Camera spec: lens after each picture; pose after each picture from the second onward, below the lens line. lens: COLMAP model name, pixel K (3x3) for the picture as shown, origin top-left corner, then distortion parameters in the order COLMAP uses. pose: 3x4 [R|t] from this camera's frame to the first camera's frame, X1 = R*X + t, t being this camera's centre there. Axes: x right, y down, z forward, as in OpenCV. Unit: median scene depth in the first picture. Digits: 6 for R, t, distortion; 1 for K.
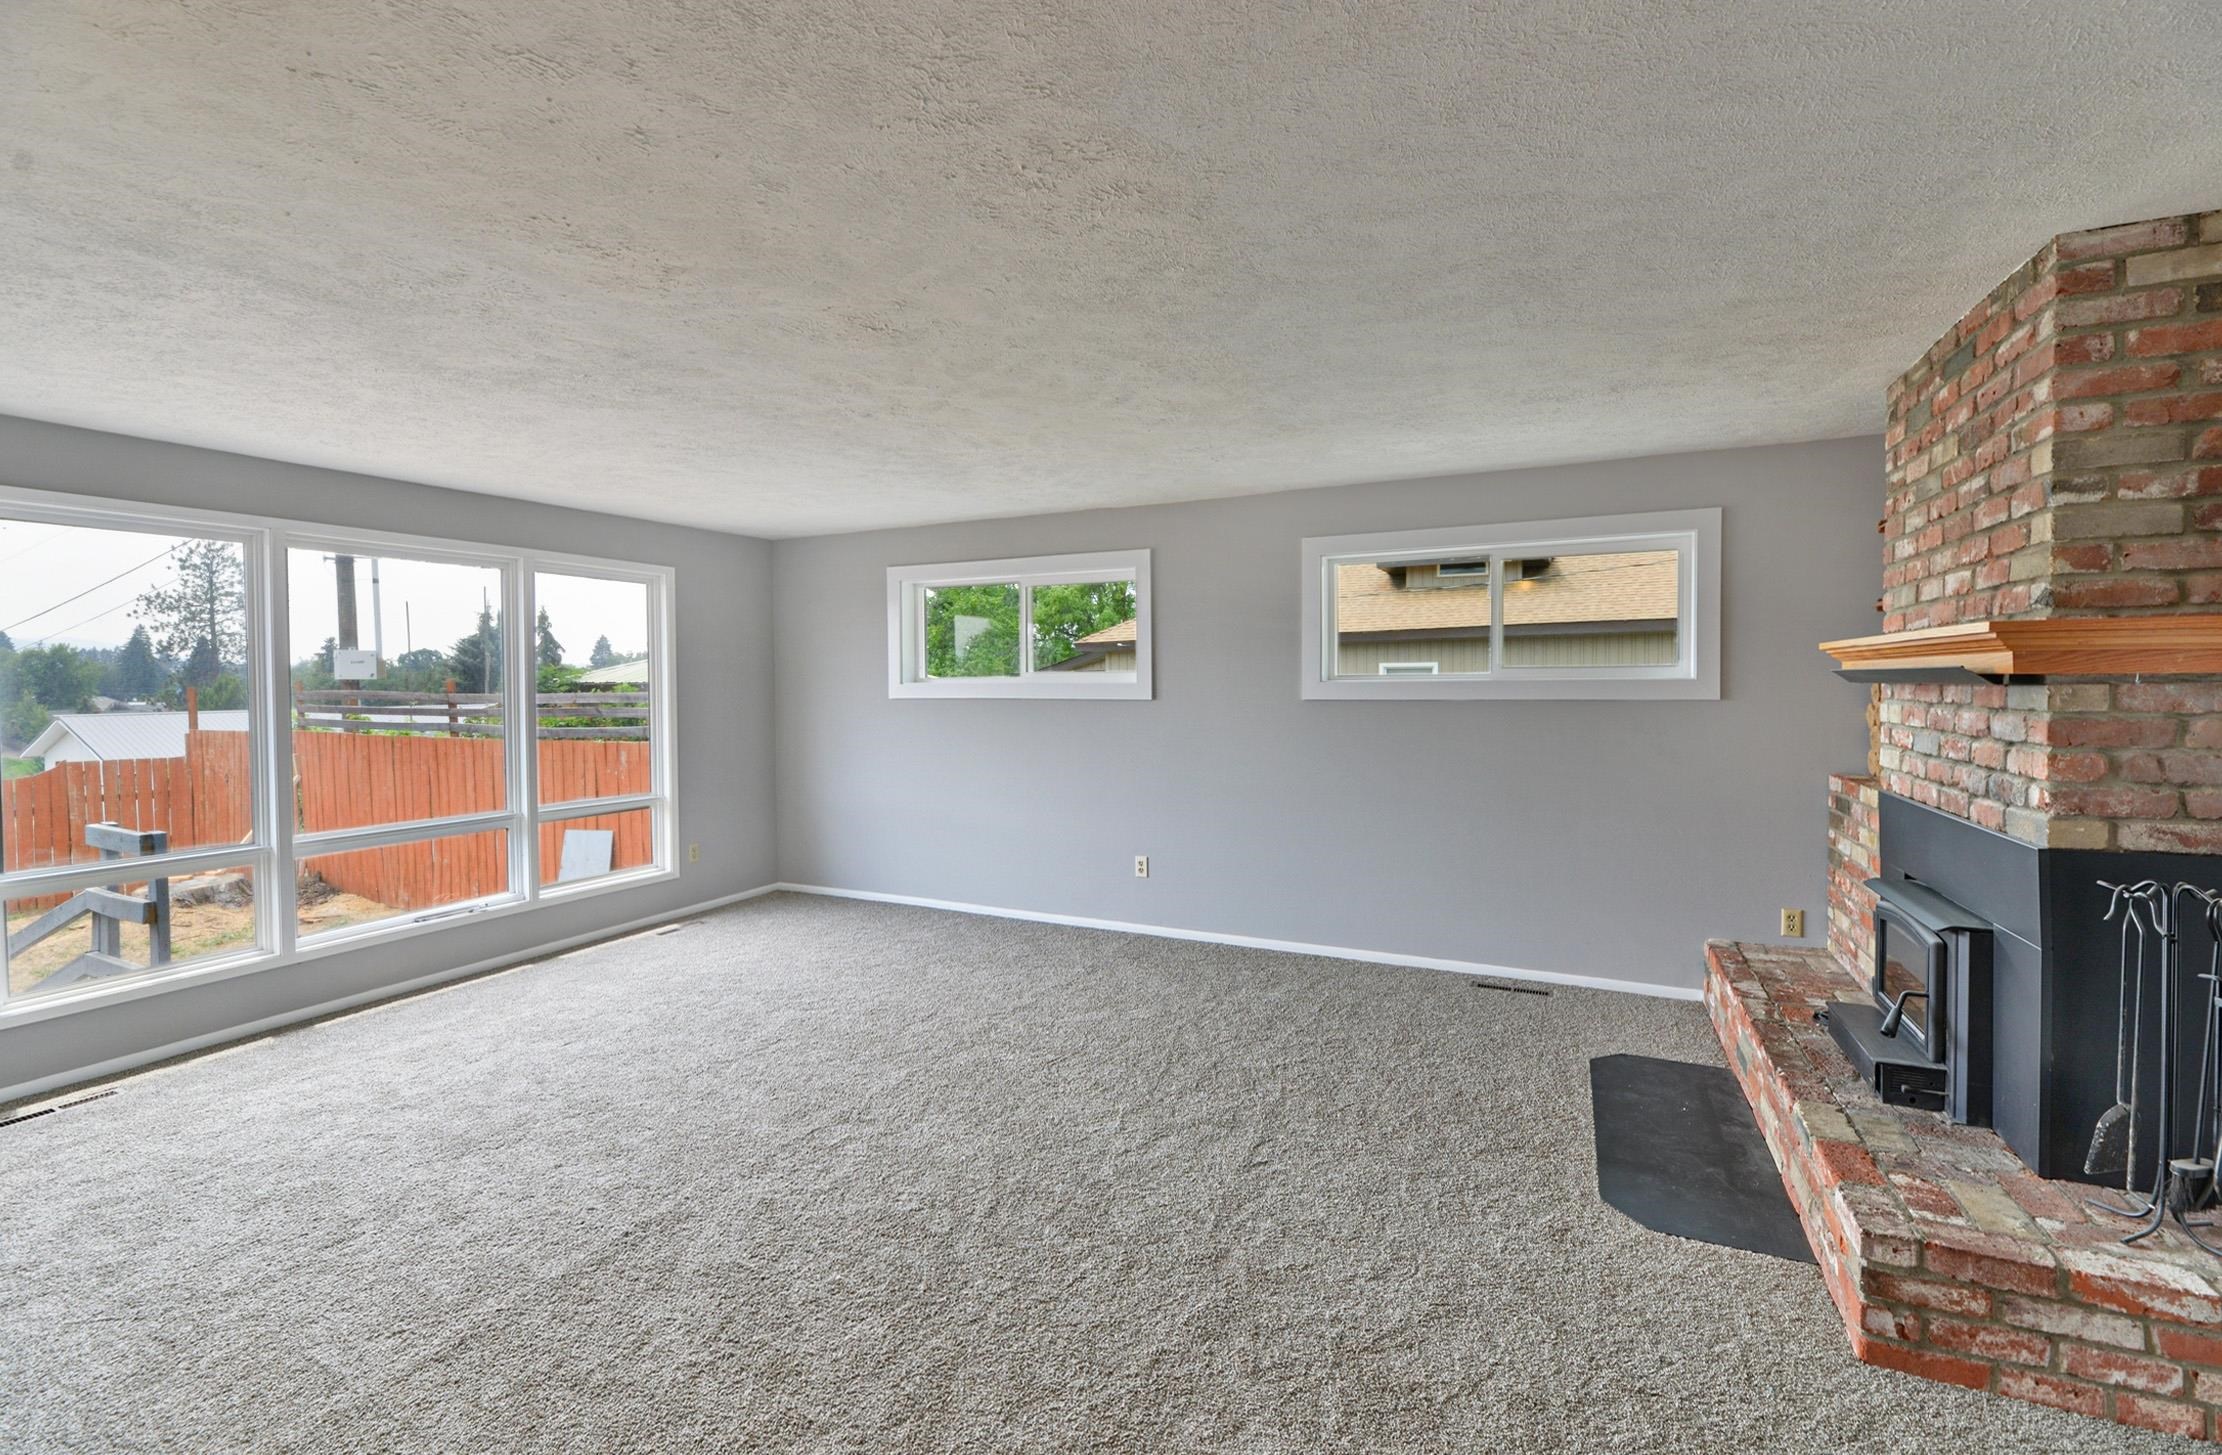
lens RADIAL K [[945.6, 0, 1111.0], [0, 945.6, 727.5], [0, 0, 1]] dist [0.001542, 0.000236]
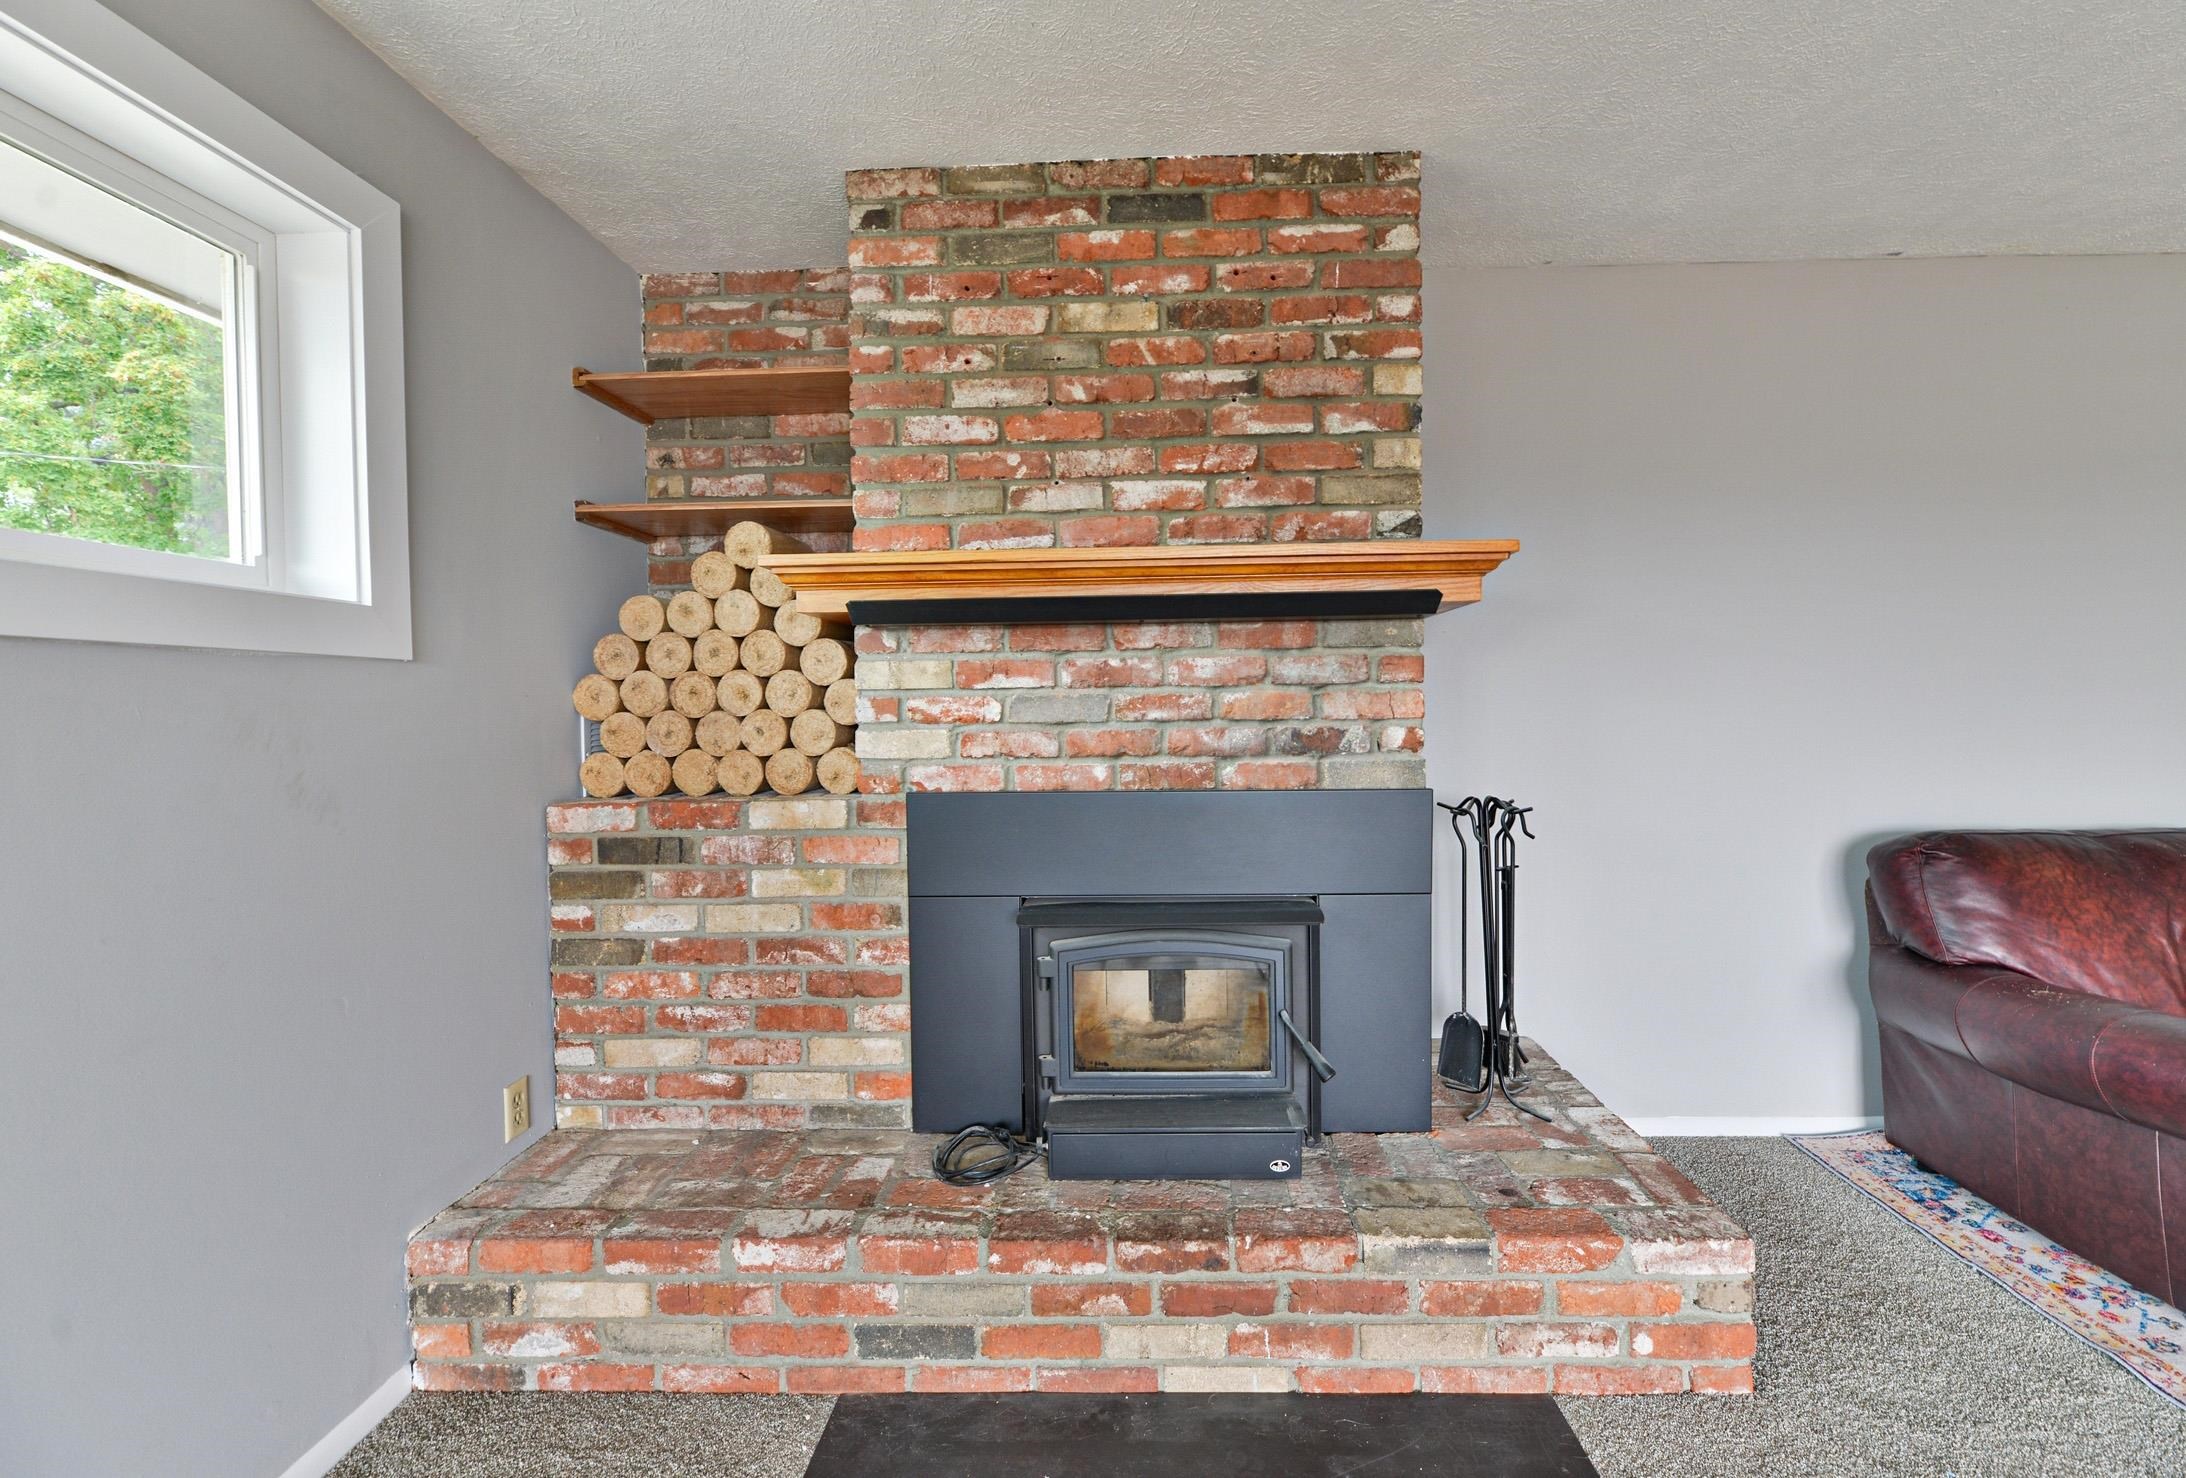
lens RADIAL K [[955.9, 0, 1097.7], [0, 955.9, 715.2], [0, 0, 1]] dist [-0.000190, -0.000064]
pose [[-0.410987, -0.006555, 0.911618, 0.129718], [0.063731, 0.997321, 0.035903, -0.001458], [-0.909411, 0.072853, -0.409469, 0.920018]]
